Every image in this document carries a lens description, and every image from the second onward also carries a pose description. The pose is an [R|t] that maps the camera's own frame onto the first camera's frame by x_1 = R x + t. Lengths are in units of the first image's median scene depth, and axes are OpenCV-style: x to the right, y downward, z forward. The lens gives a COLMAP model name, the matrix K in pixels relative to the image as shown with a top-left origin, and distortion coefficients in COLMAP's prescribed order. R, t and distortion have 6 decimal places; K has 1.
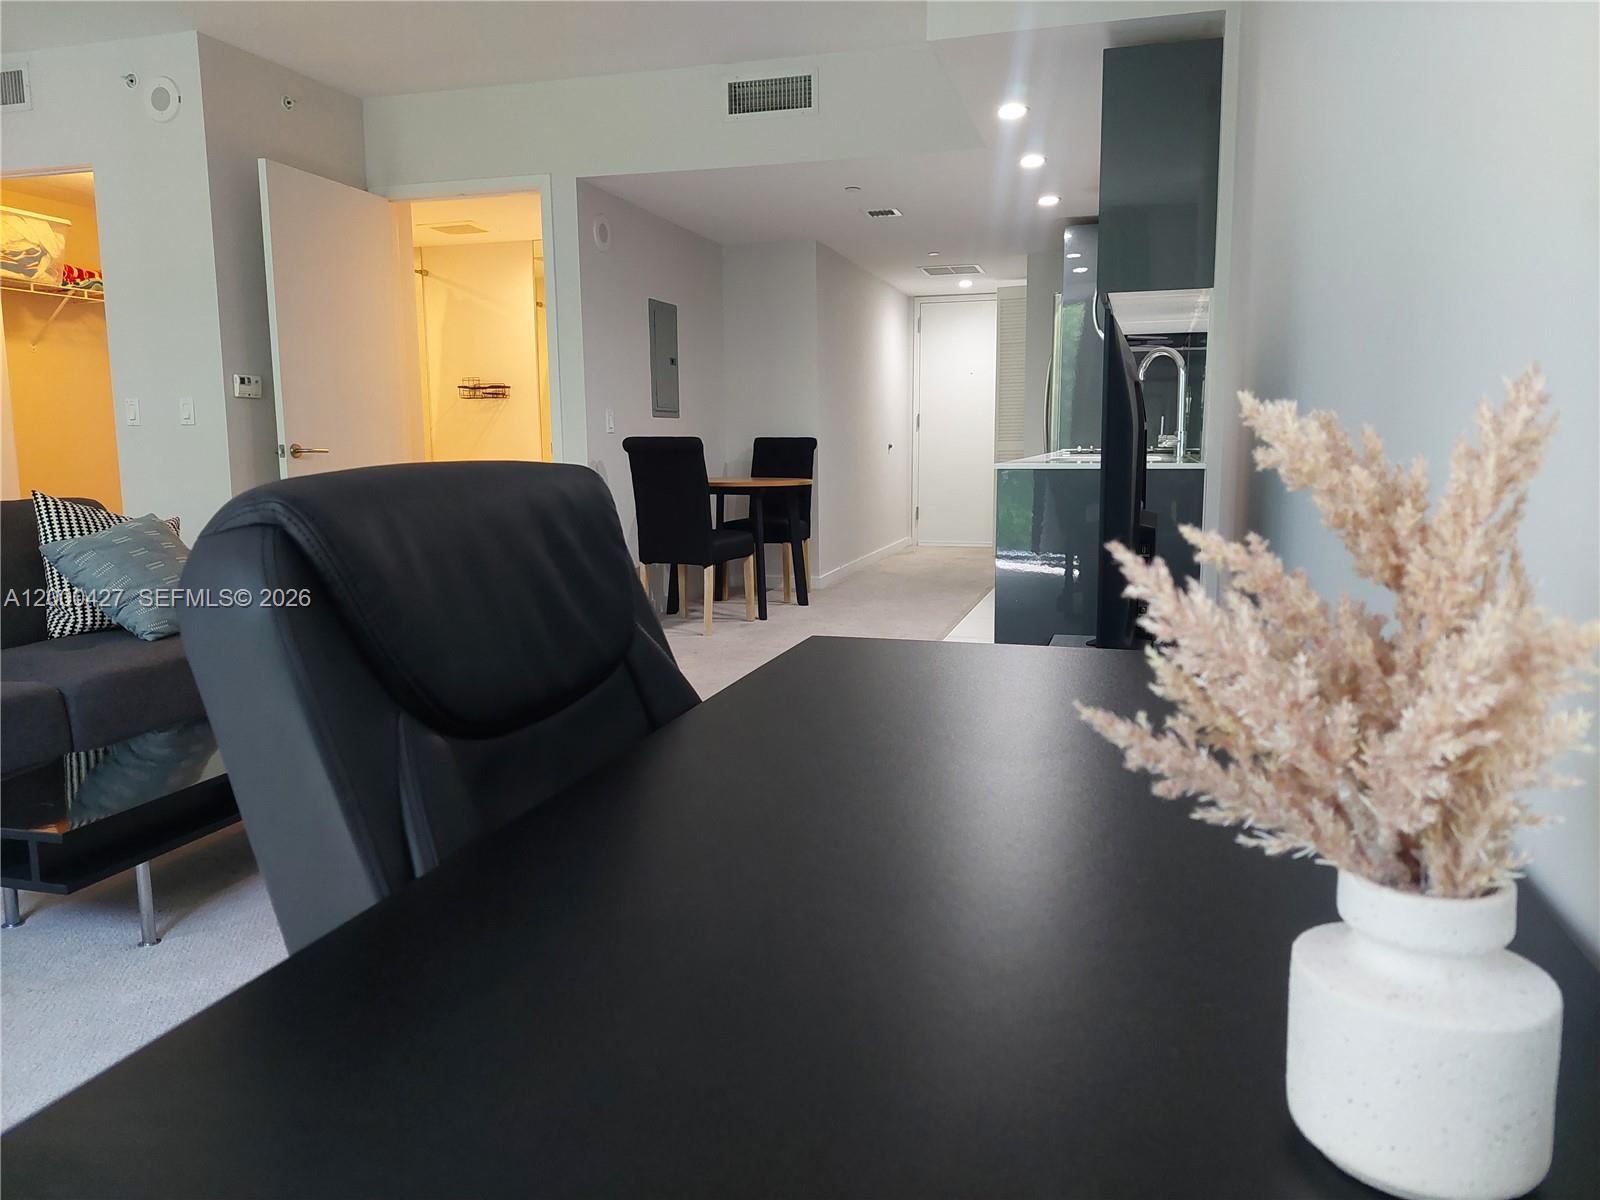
lens RADIAL K [[1131.0, 0, 801.9], [0, 1131.0, 576.9], [0, 0, 1]] dist [0.041114, -0.044979]
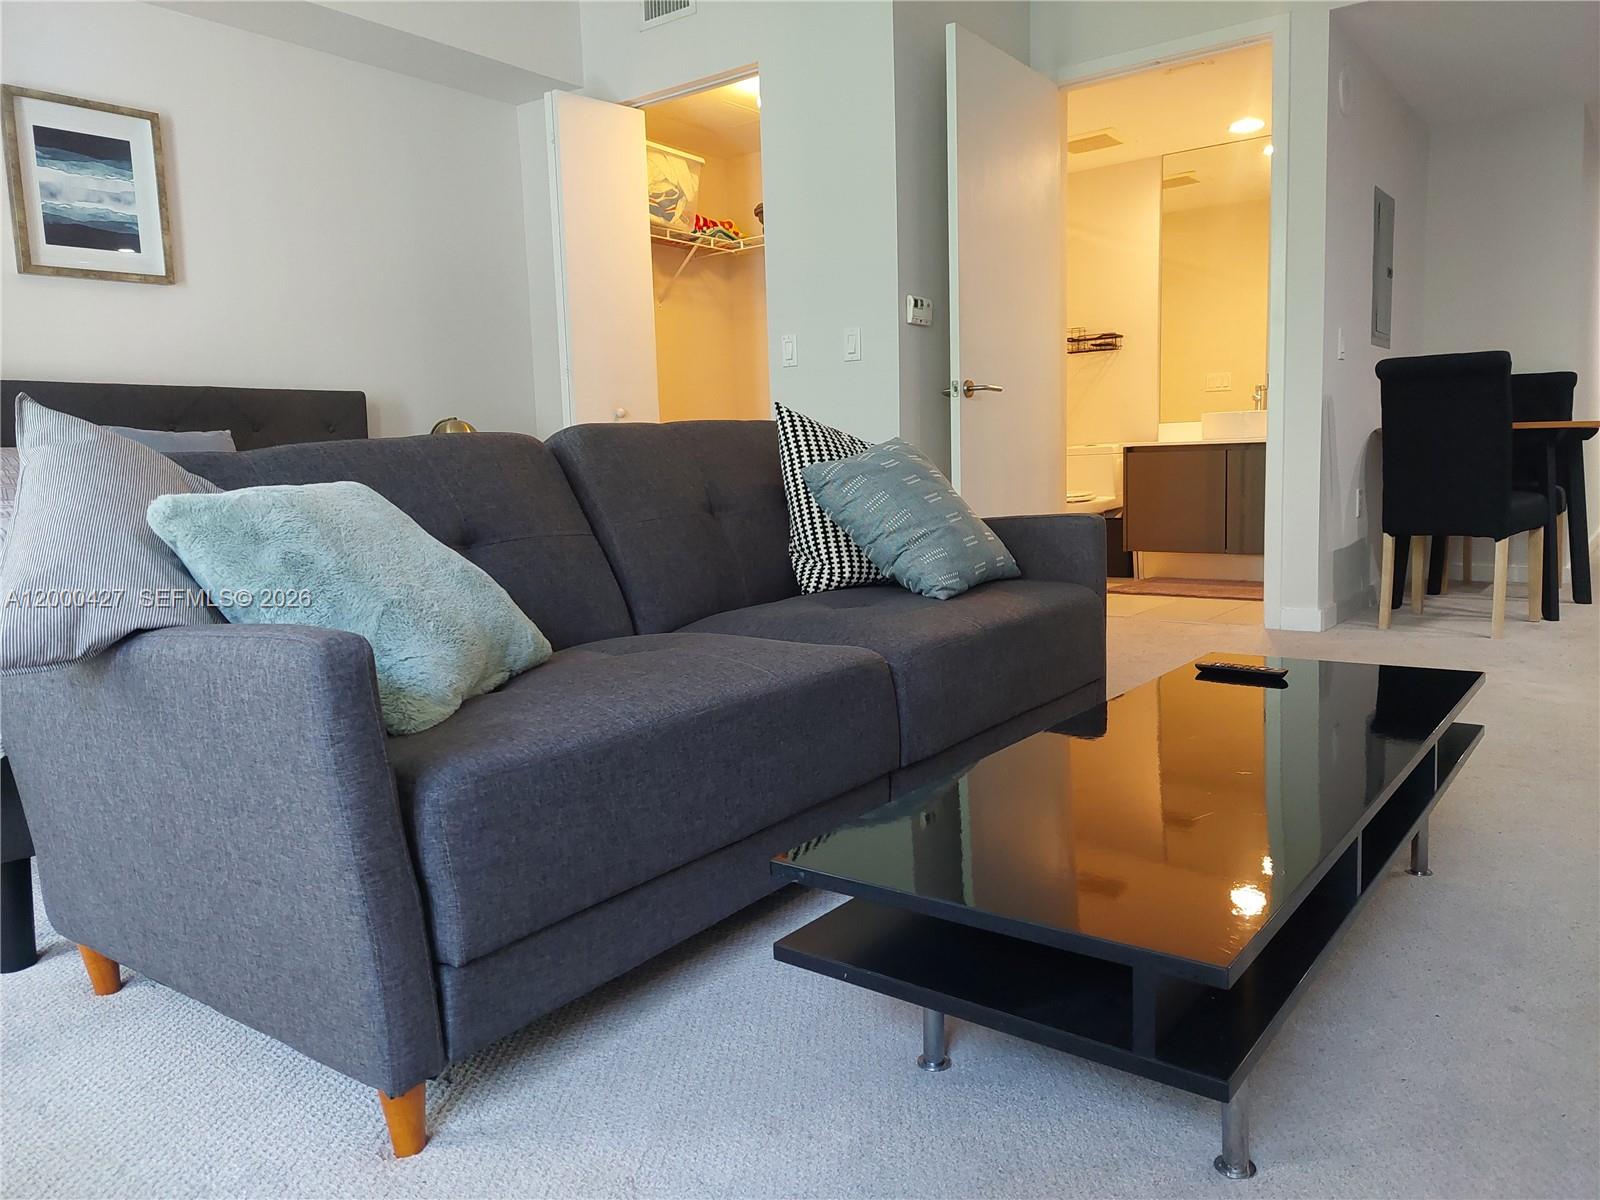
lens RADIAL K [[1131.0, 0, 801.9], [0, 1131.0, 576.9], [0, 0, 1]] dist [0.041114, -0.044979]
pose [[0.931548, 0.018393, -0.363153, -0.255564], [-0.021769, 0.999749, -0.005206, 0.030721], [0.362966, 0.012755, 0.931715, 0.199883]]
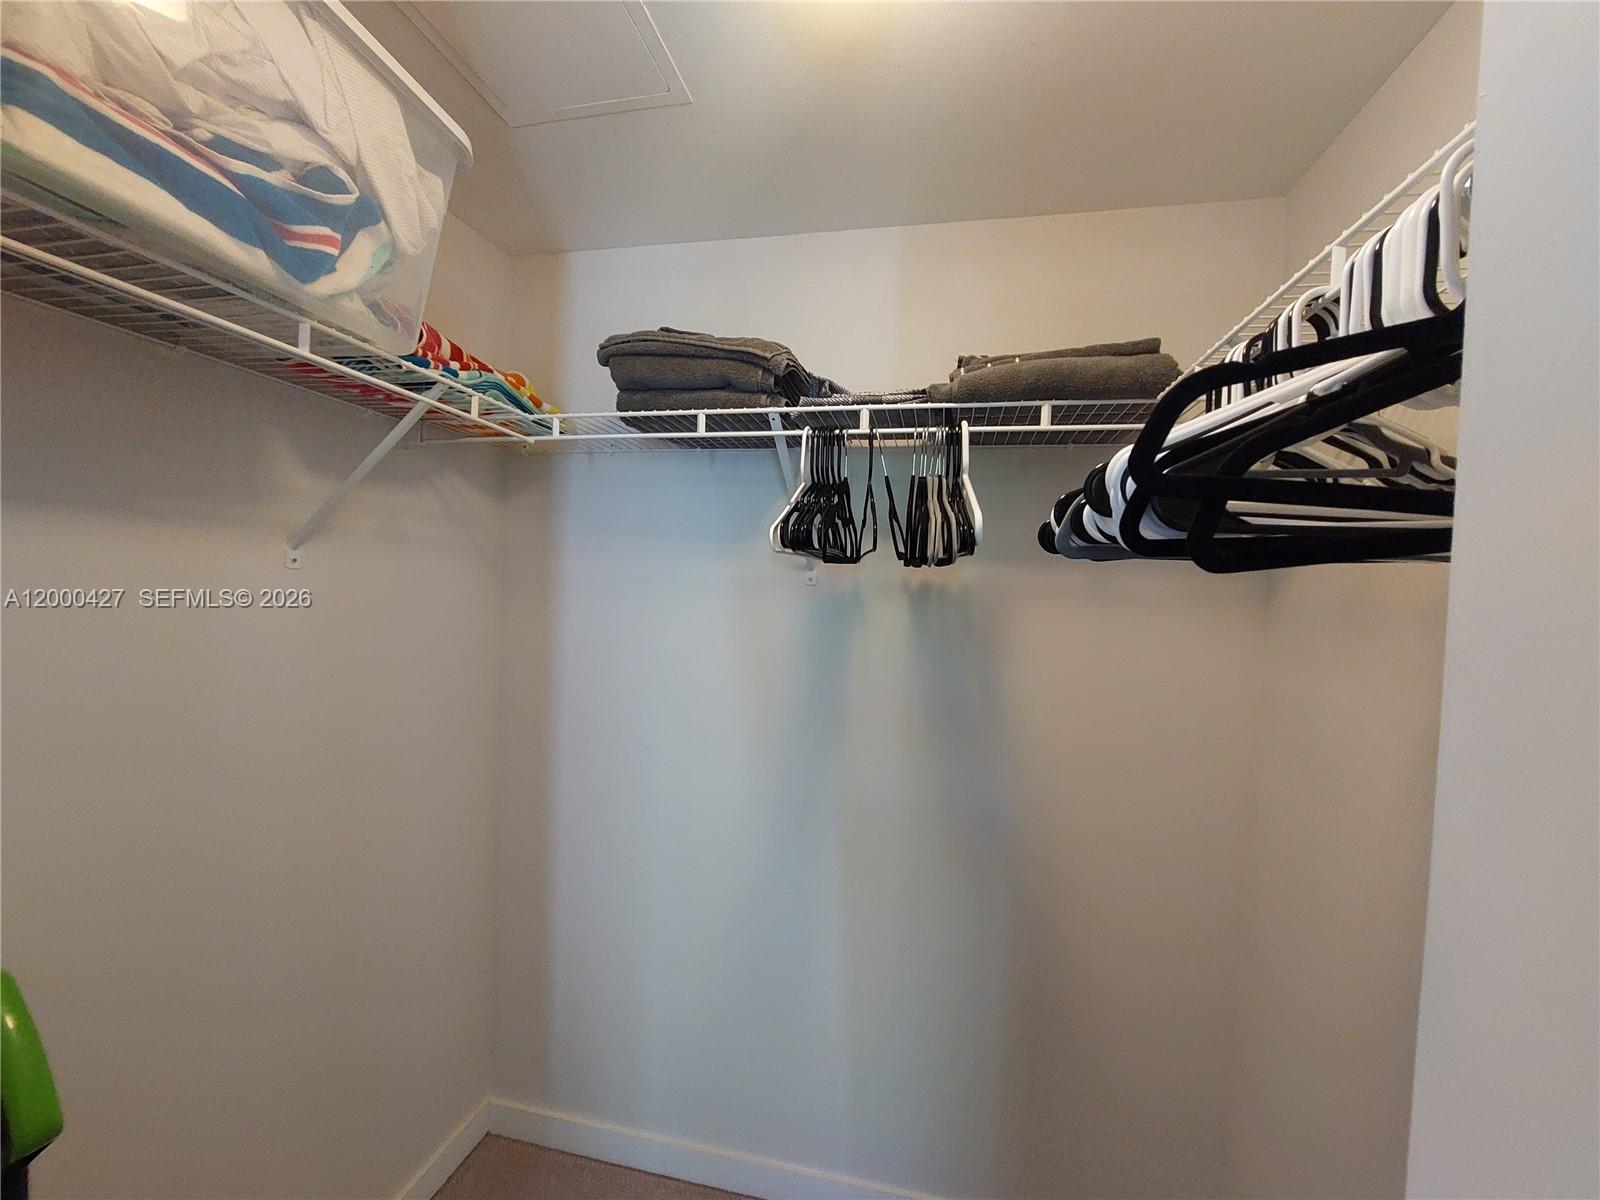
lens RADIAL K [[641.3, 0, 804.4], [0, 641.3, 604.0], [0, 0, 1]] dist [-0.009081, -0.000064]
pose [[0.996599, 0.046946, 0.067729, -0.627257], [-0.039797, 0.993854, -0.103299, -0.202482], [-0.072163, 0.100252, 0.992342, 0.942805]]
